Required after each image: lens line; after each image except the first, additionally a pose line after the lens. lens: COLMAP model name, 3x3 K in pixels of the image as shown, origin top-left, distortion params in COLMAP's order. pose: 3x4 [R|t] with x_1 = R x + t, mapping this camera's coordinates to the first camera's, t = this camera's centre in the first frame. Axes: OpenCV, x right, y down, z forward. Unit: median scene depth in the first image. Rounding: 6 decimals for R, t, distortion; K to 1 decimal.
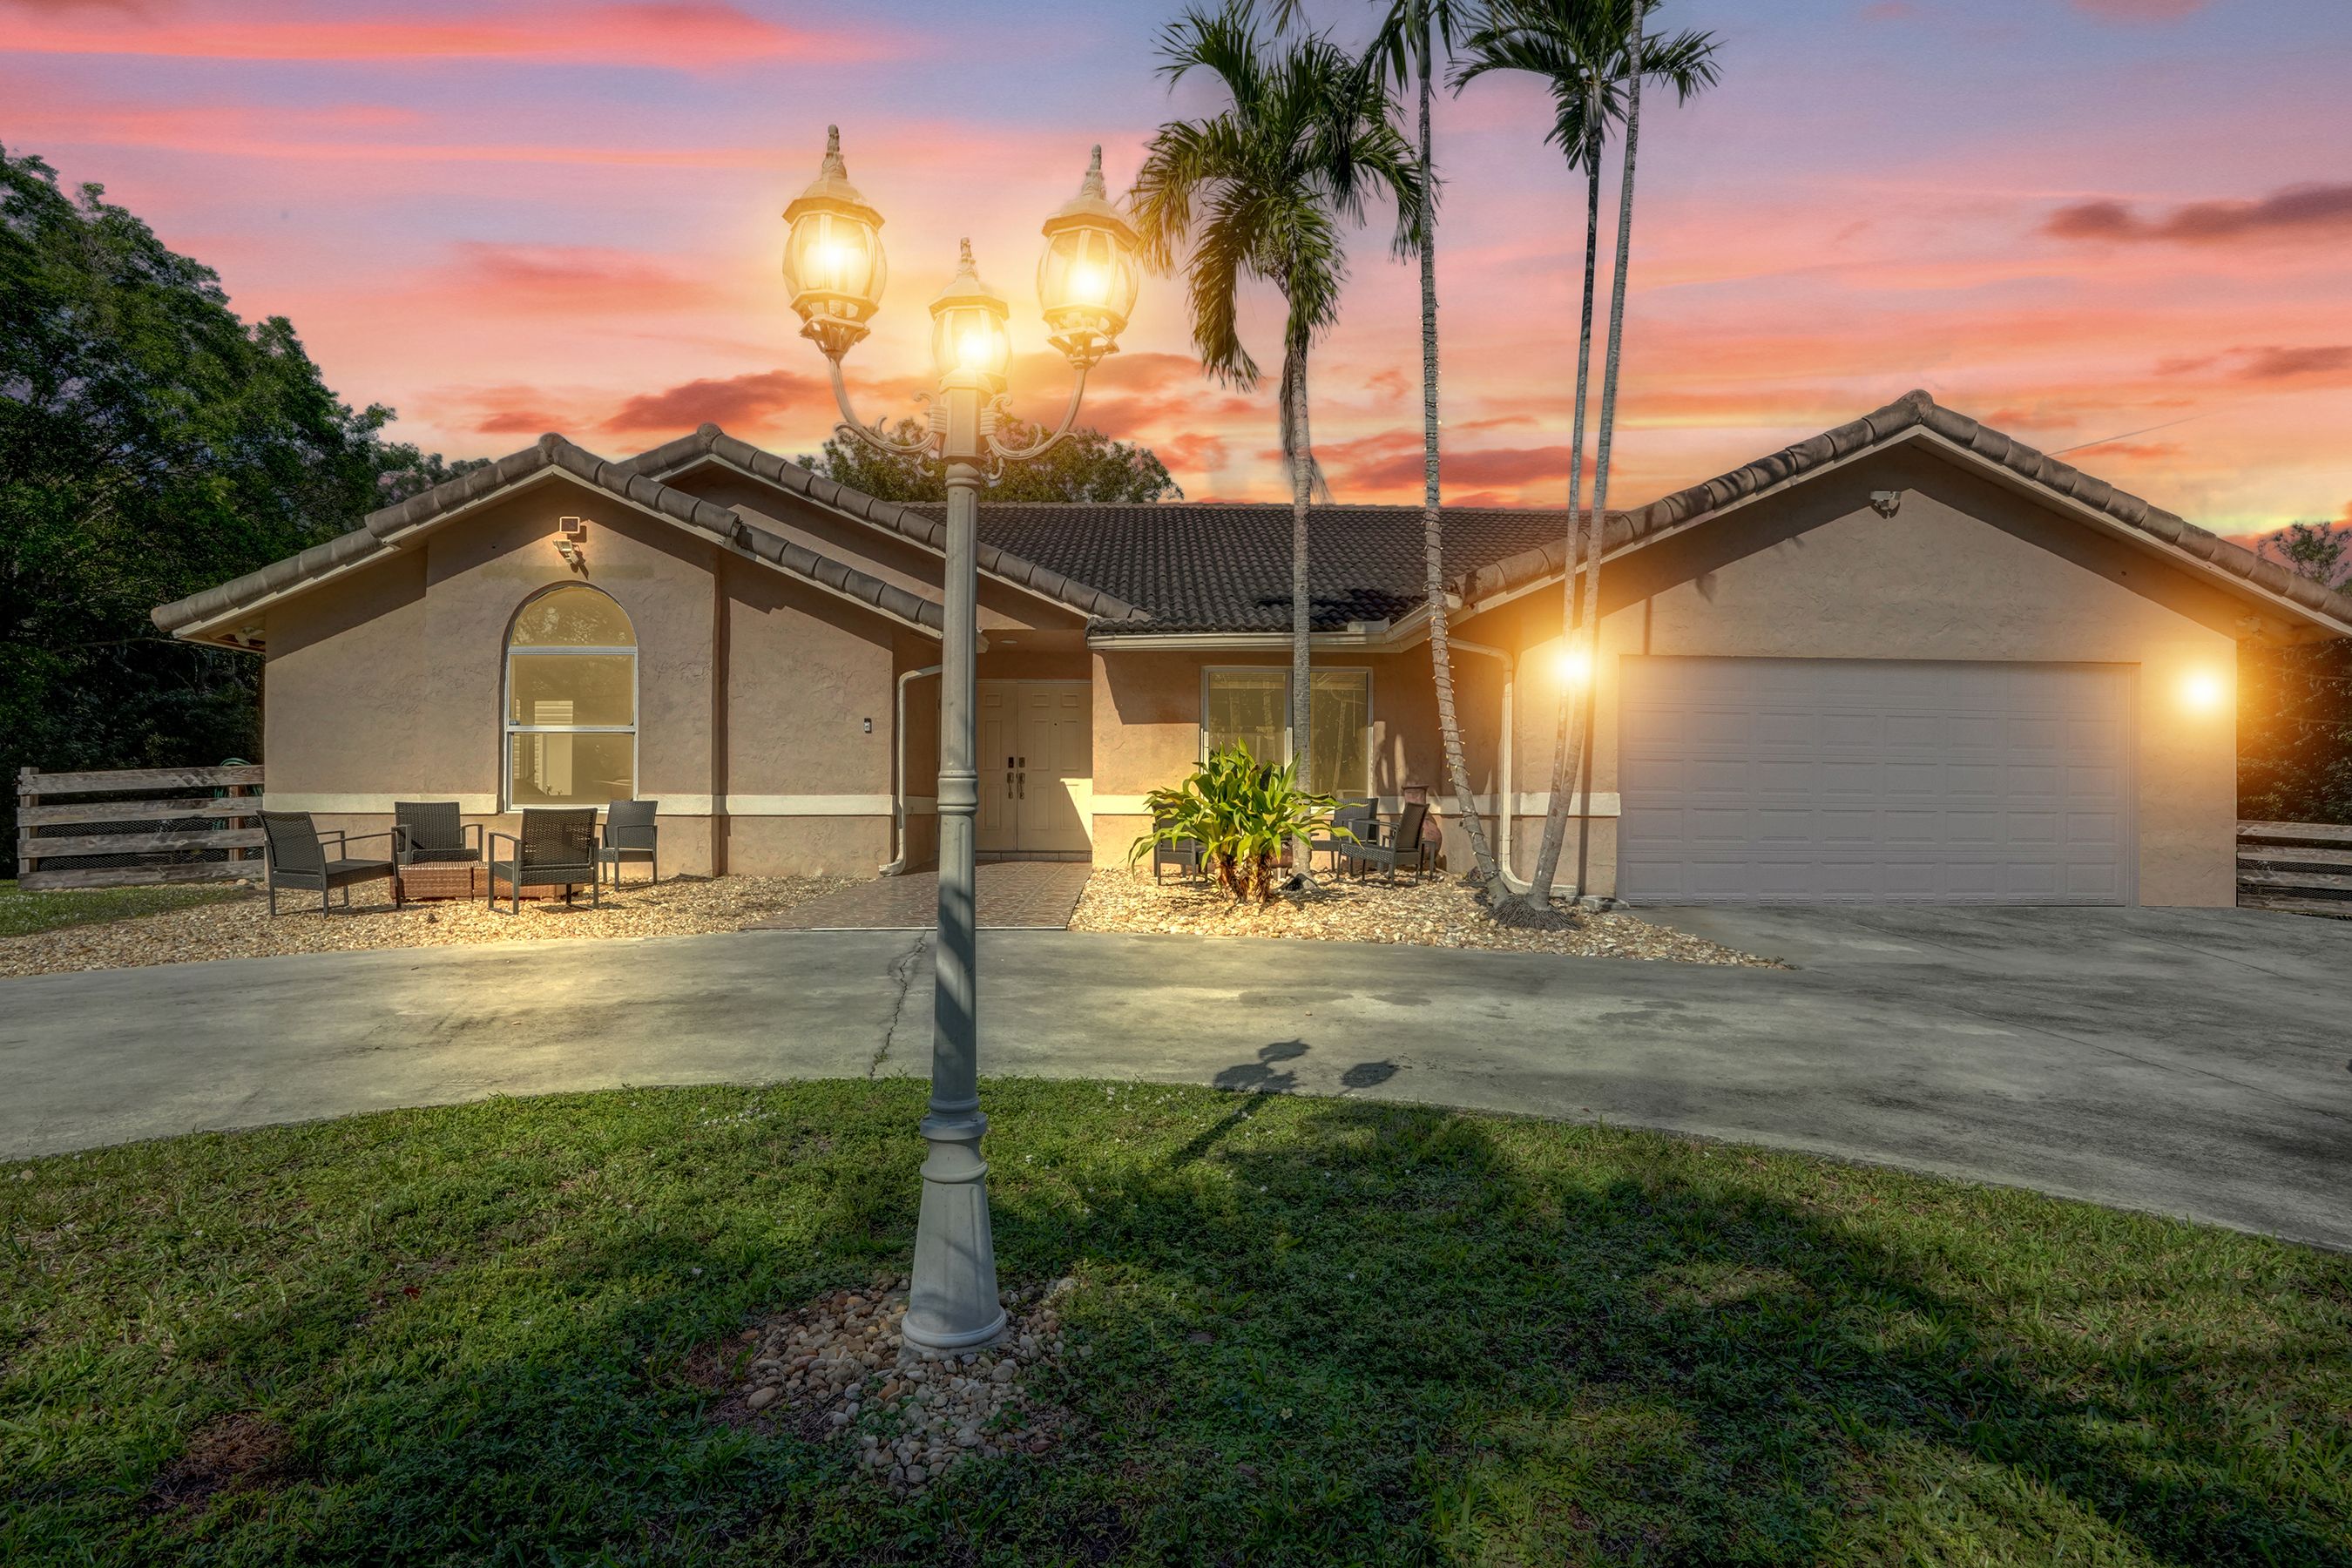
lens RADIAL K [[1185.4, 0, 1173.2], [0, 1185.4, 788.1], [0, 0, 1]] dist [-0.016959, 0.002147]
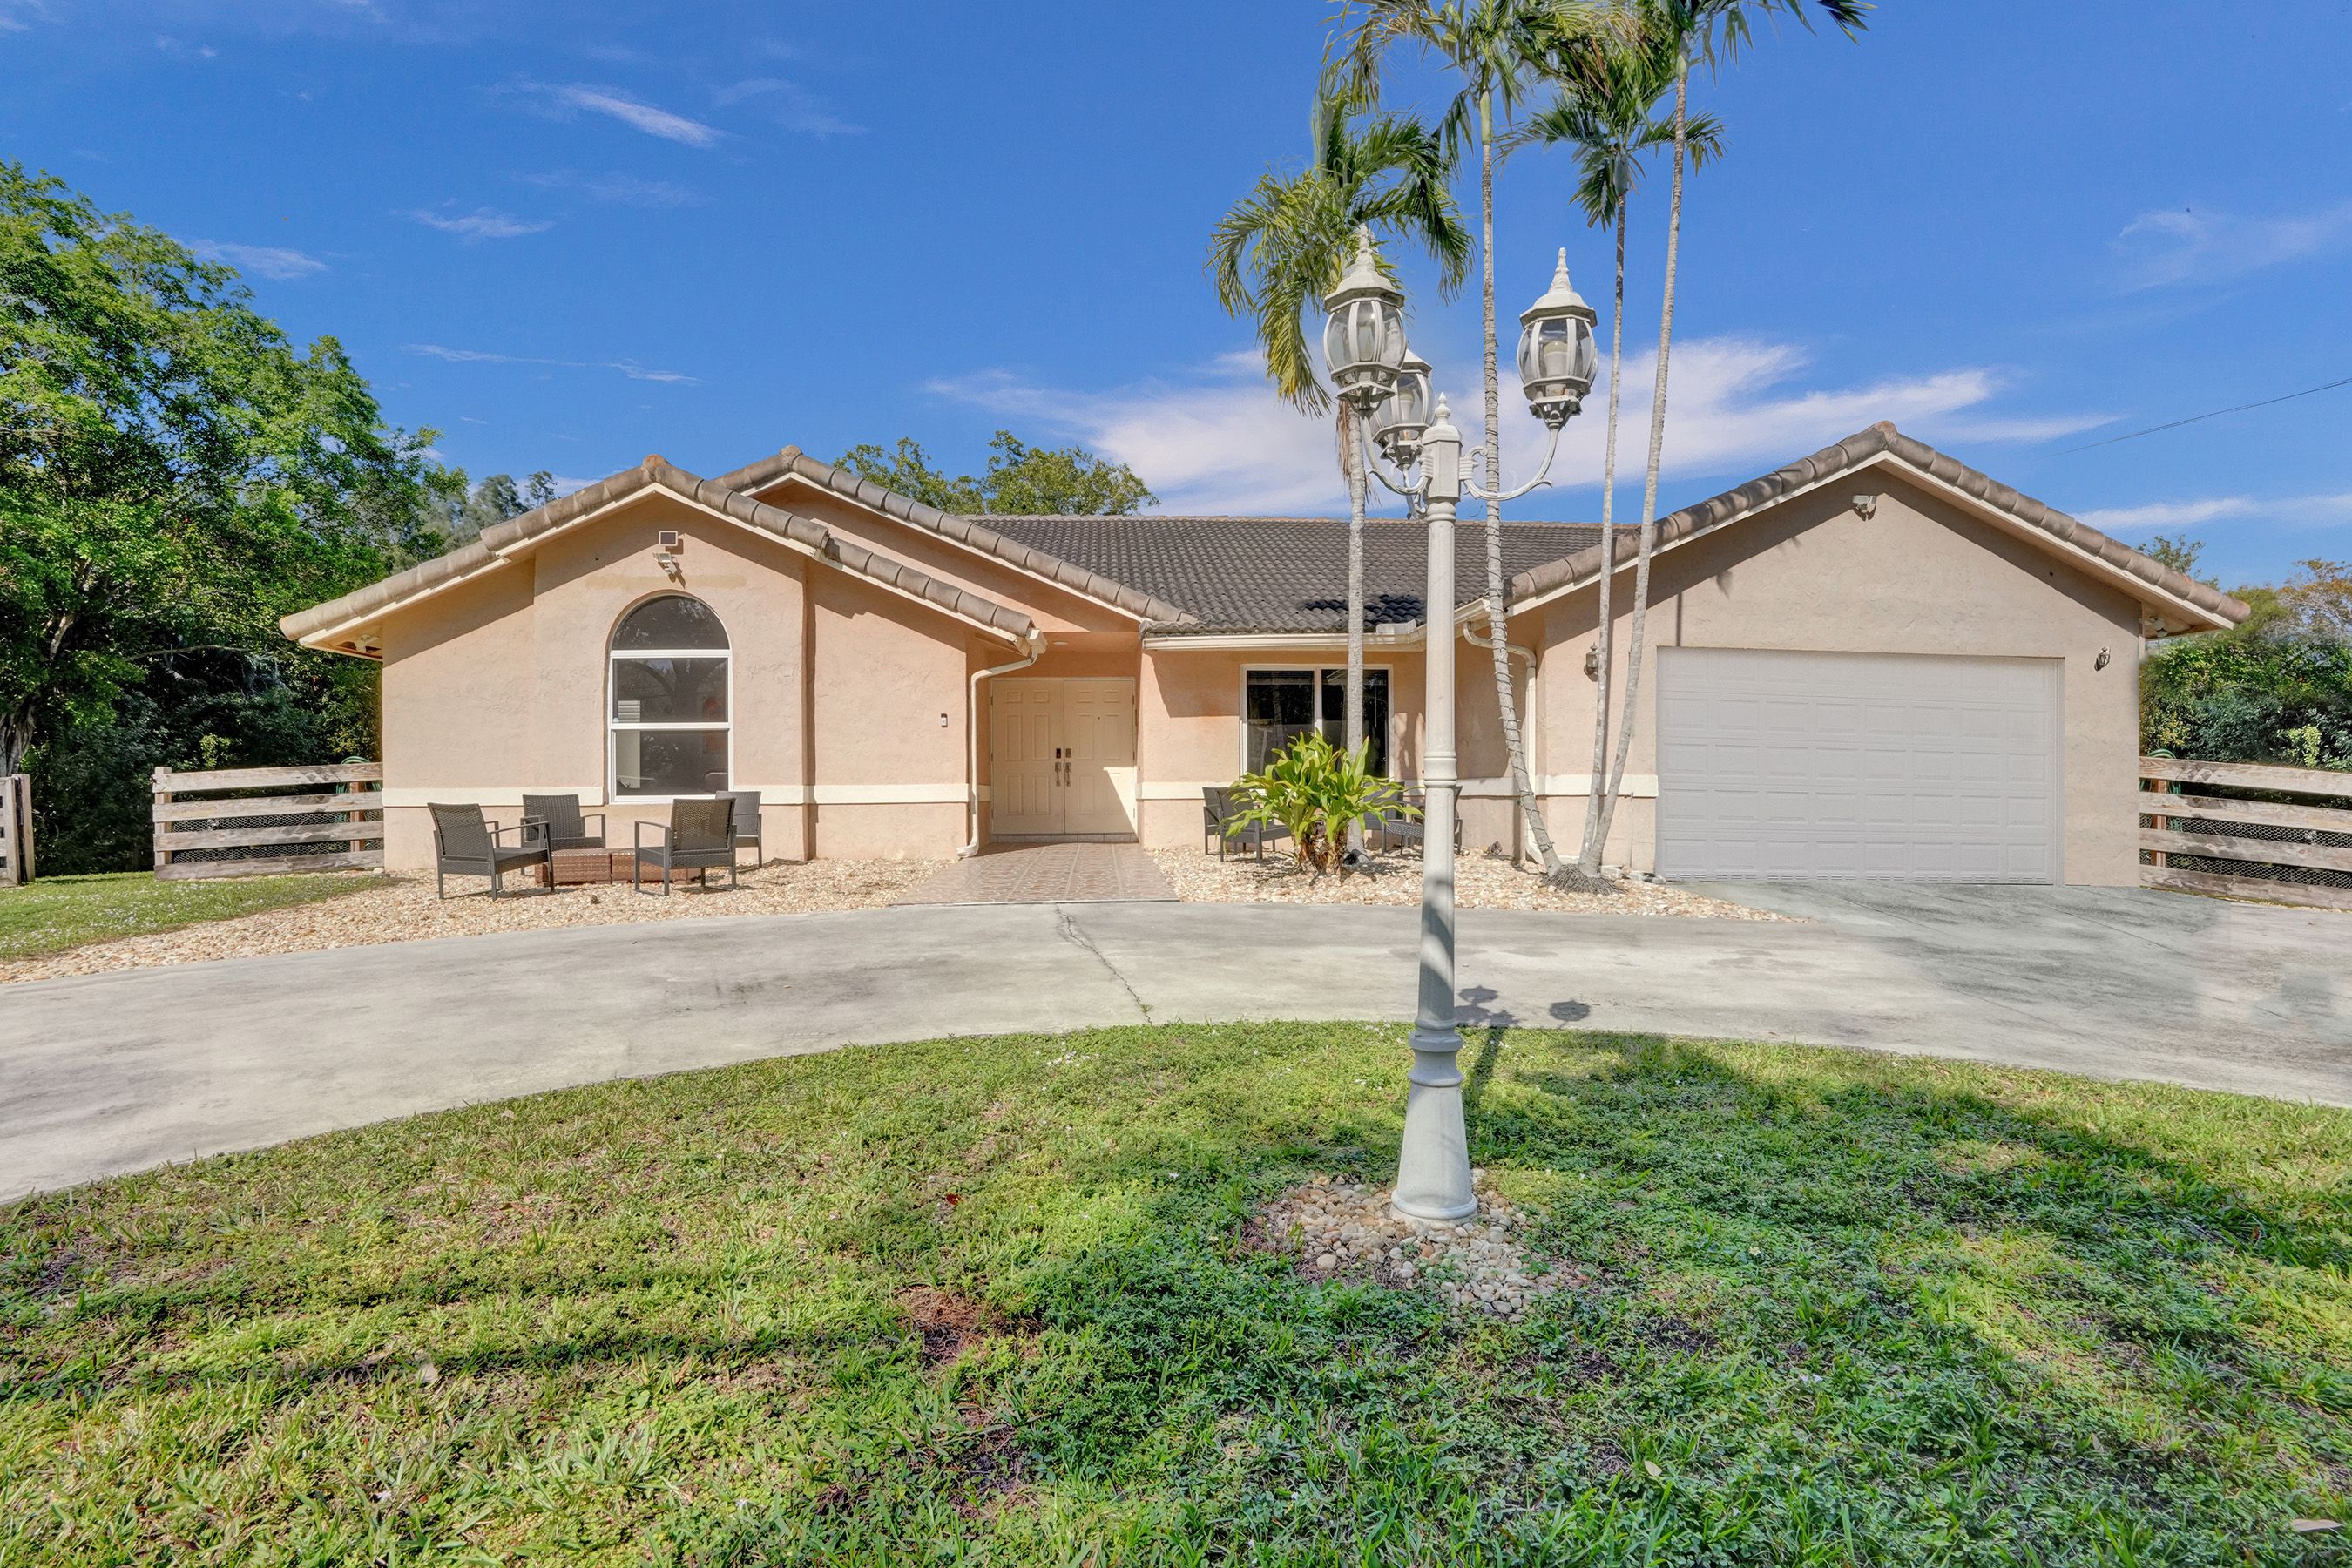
lens RADIAL K [[1097.1, 0, 1174.3], [0, 1097.1, 780.3], [0, 0, 1]] dist [-0.029694, 0.003245]
pose [[0.999023, -0.011188, 0.042757, -0.093889], [0.011052, 0.999933, 0.003424, 0.001489], [-0.042792, -0.002948, 0.999080, -0.023049]]
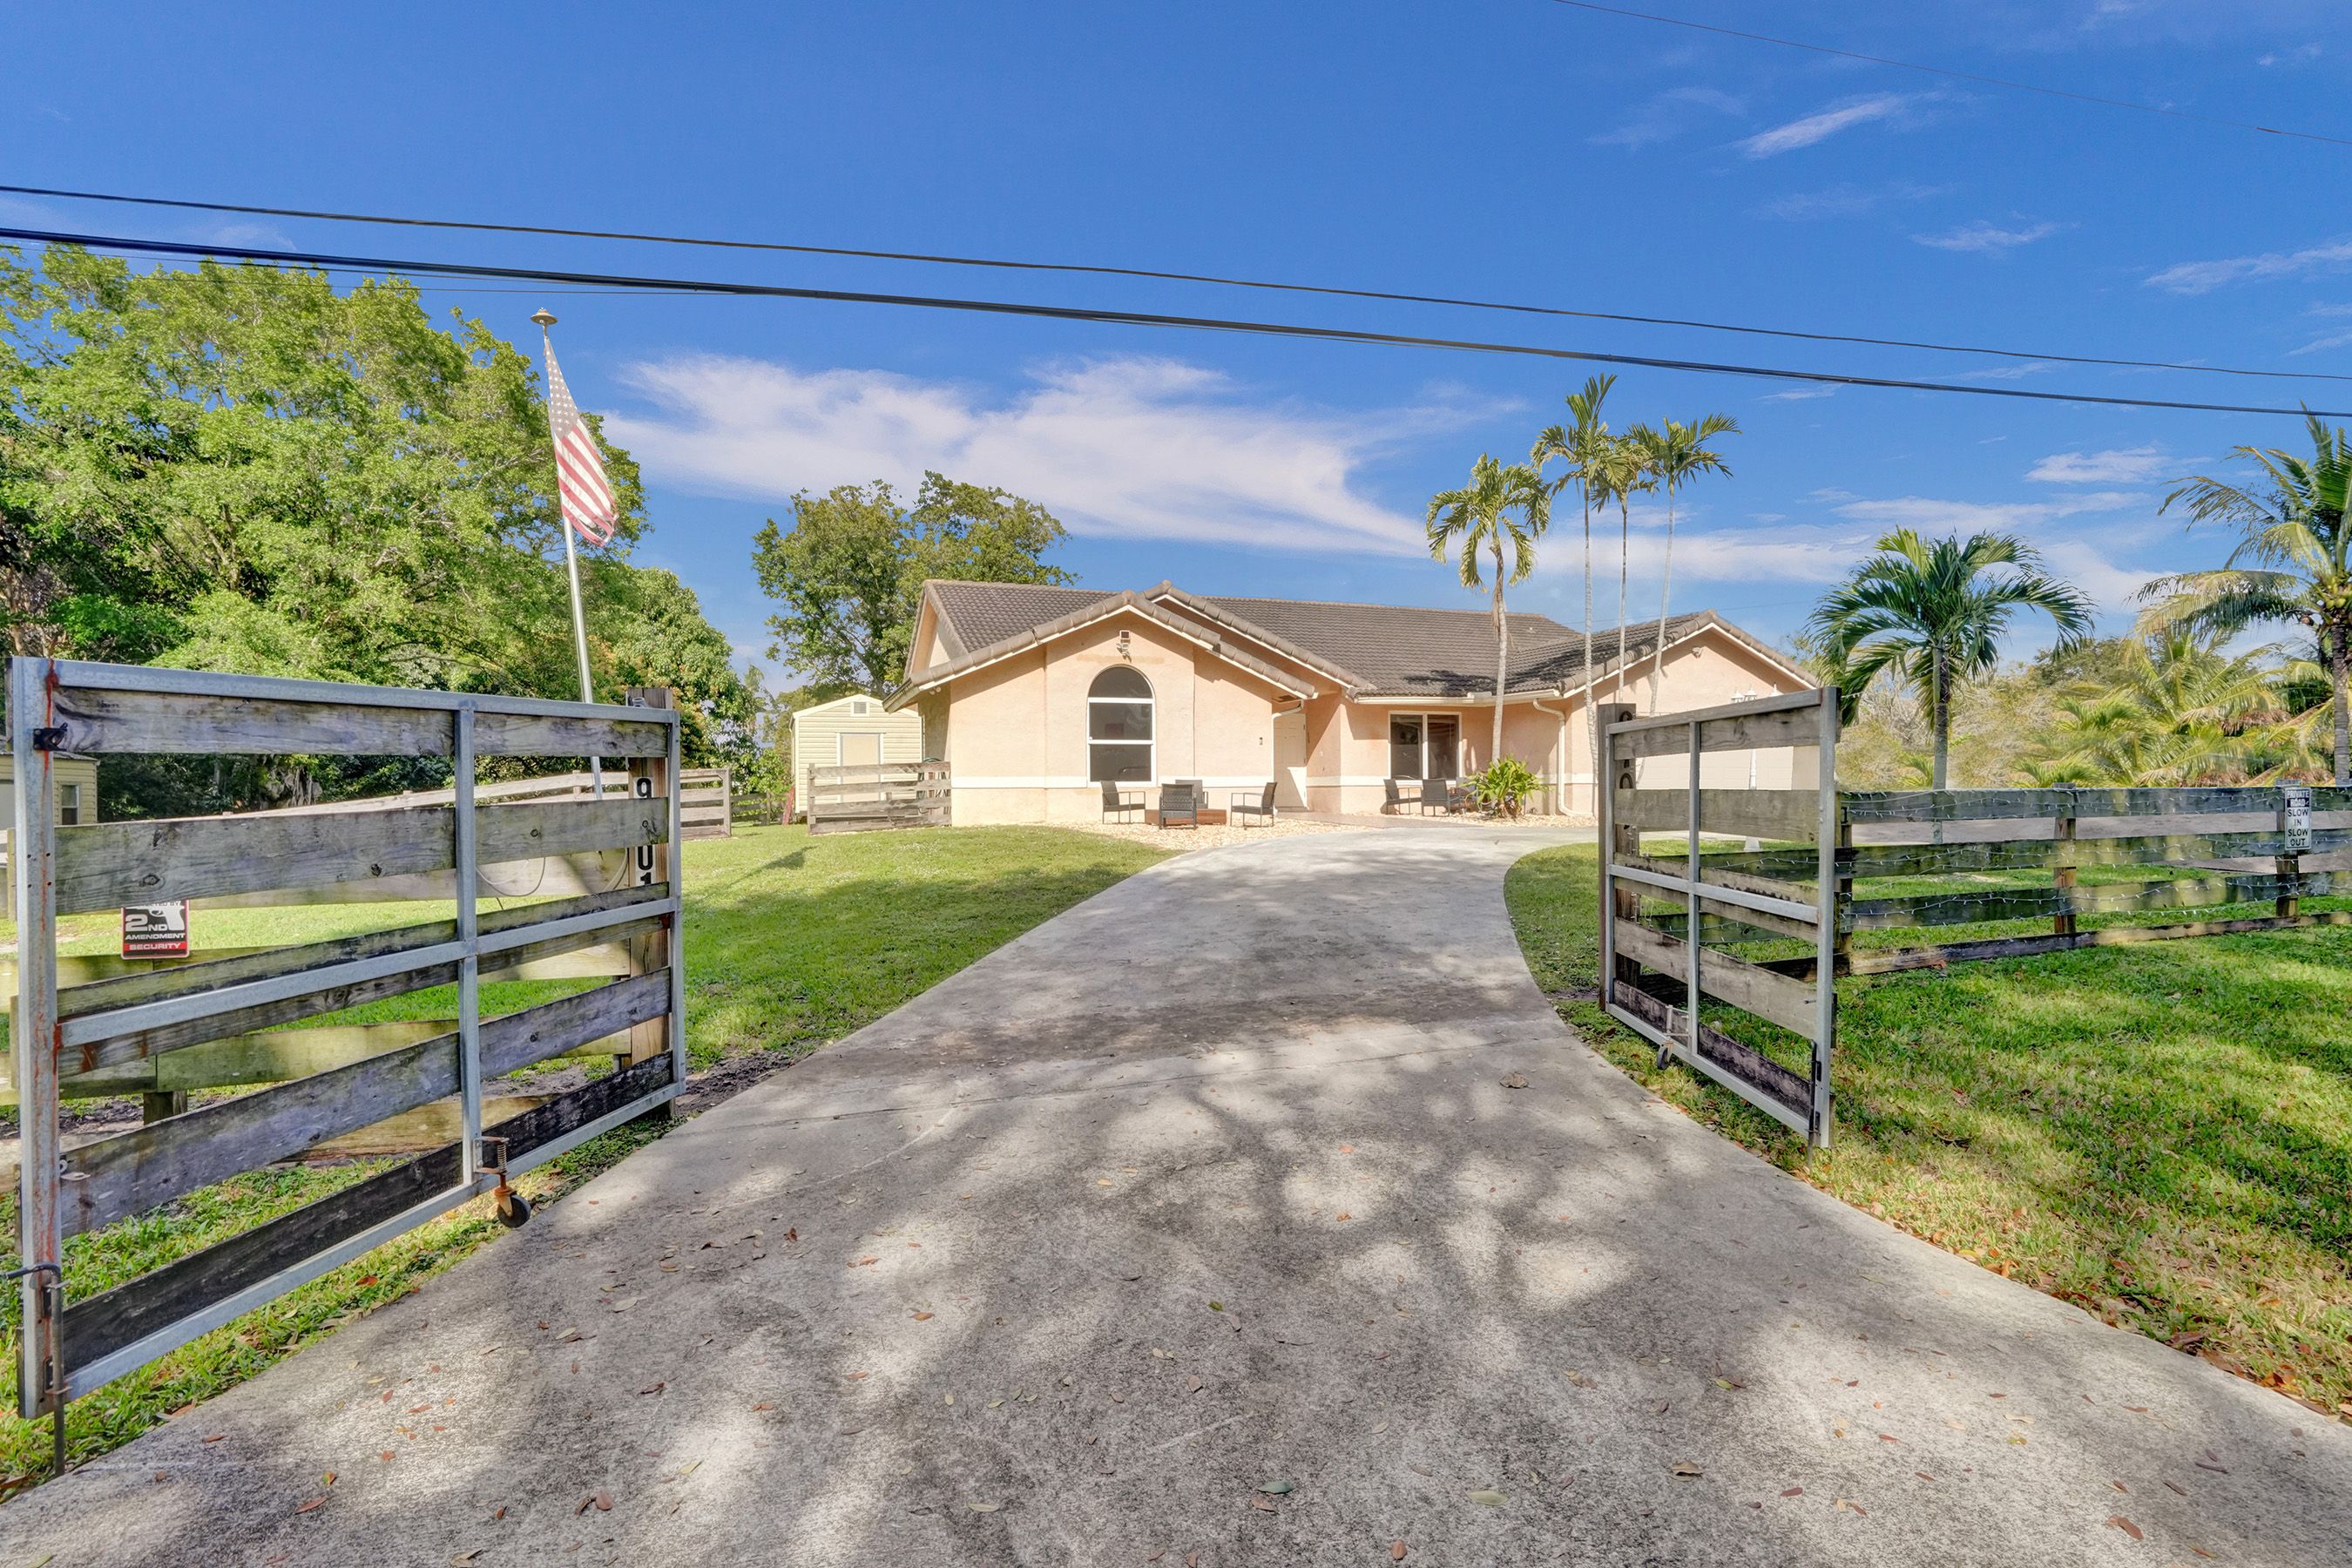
lens RADIAL K [[1097.1, 0, 1178.3], [0, 1097.1, 778.6], [0, 0, 1]] dist [-0.029694, 0.003245]
pose [[0.947314, -0.005143, 0.320265, -1.019101], [0.002626, 0.999962, 0.008290, -0.007424], [-0.320296, -0.007012, 0.947292, -0.705691]]
